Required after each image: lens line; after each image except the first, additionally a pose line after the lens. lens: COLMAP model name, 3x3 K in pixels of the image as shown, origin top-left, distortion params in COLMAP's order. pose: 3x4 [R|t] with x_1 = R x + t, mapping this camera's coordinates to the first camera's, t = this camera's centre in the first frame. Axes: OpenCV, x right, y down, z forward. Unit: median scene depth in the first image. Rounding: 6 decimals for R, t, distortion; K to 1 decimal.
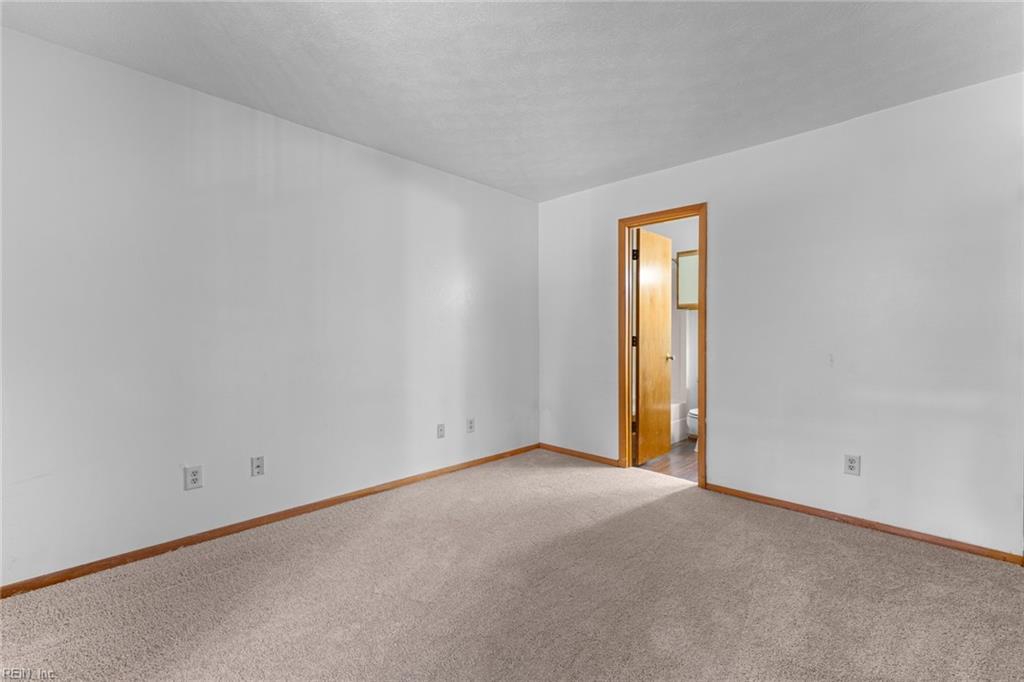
lens RADIAL K [[433.8, 0, 513.0], [0, 433.8, 343.4], [0, 0, 1]] dist [0.000642, -0.000815]
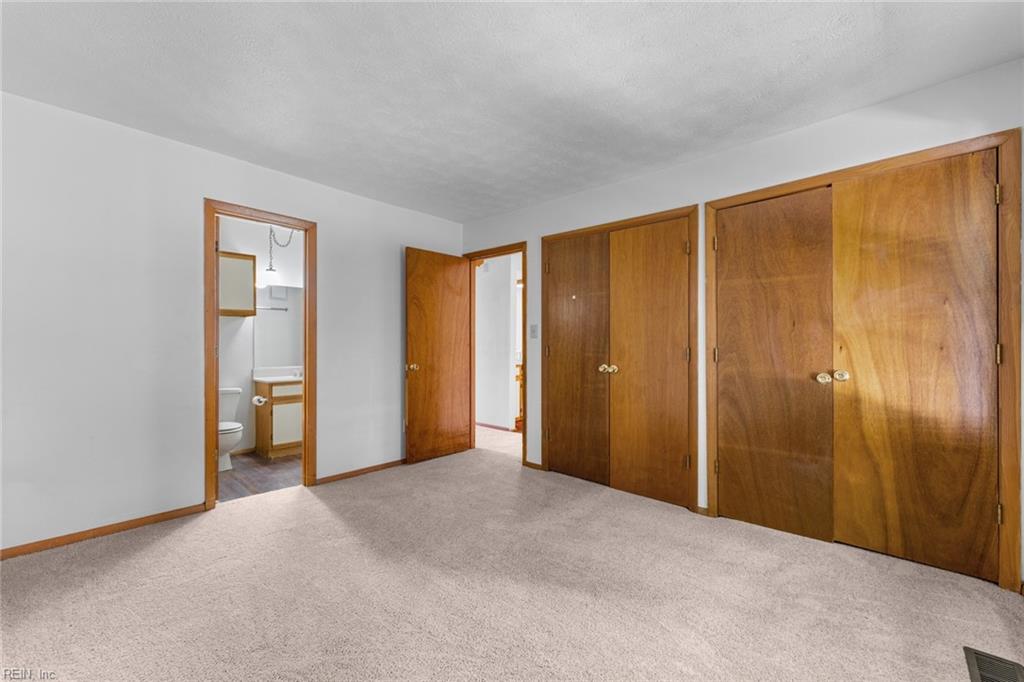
lens RADIAL K [[419.3, 0, 510.7], [0, 419.3, 341.9], [0, 0, 1]] dist [0.002361, -0.003832]
pose [[-0.038333, -0.005193, 0.999252, -0.628354], [0.008132, 0.999952, 0.005509, -0.026488], [-0.999232, 0.008338, -0.038289, 0.548400]]
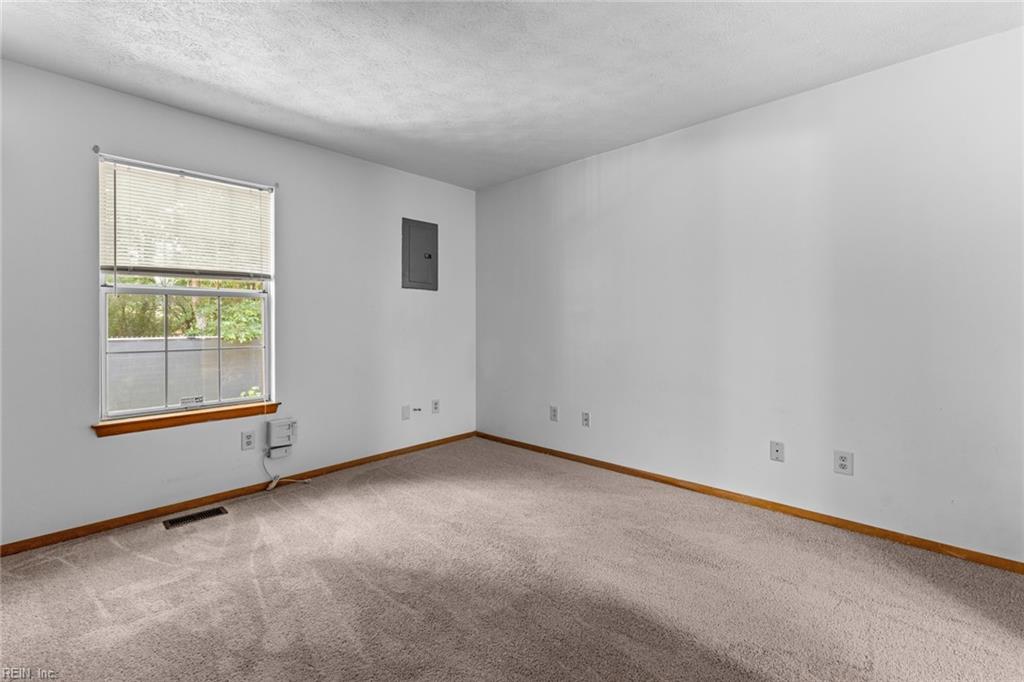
lens RADIAL K [[433.8, 0, 514.3], [0, 433.8, 323.9], [0, 0, 1]] dist [0.000642, -0.000815]
pose [[0.011438, 0.001966, -0.999933, 0.602482], [0.000395, 0.999998, 0.001971, -0.016177], [0.999935, -0.000417, 0.011437, 0.590510]]
